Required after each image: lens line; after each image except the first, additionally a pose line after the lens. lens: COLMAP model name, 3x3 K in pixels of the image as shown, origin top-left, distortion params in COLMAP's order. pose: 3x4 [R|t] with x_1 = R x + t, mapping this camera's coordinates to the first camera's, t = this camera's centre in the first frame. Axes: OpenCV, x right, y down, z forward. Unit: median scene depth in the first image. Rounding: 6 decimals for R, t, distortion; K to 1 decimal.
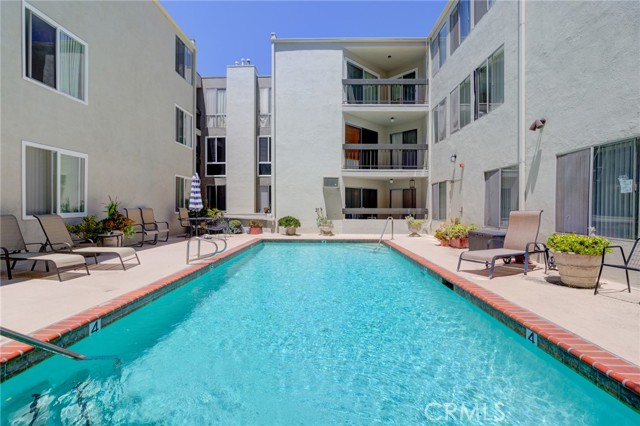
lens RADIAL K [[295.9, 0, 318.1], [0, 295.9, 212.4], [0, 0, 1]] dist [-0.019511, 0.006183]
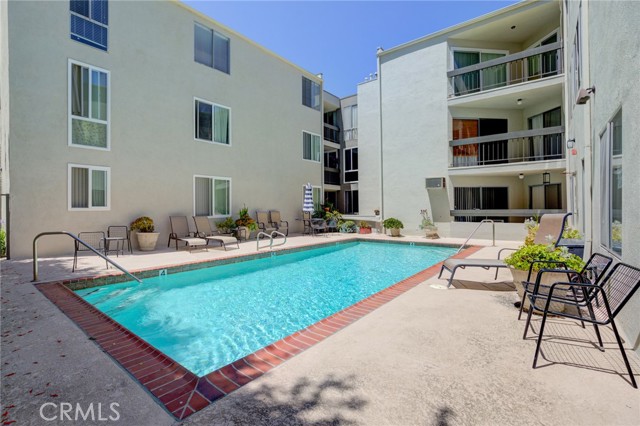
lens RADIAL K [[295.9, 0, 315.2], [0, 295.9, 211.6], [0, 0, 1]] dist [-0.019511, 0.006183]
pose [[0.794956, -0.003440, -0.606658, 0.307559], [-0.000265, 0.999982, -0.006018, -0.003394], [0.606668, 0.004944, 0.794940, 0.007207]]
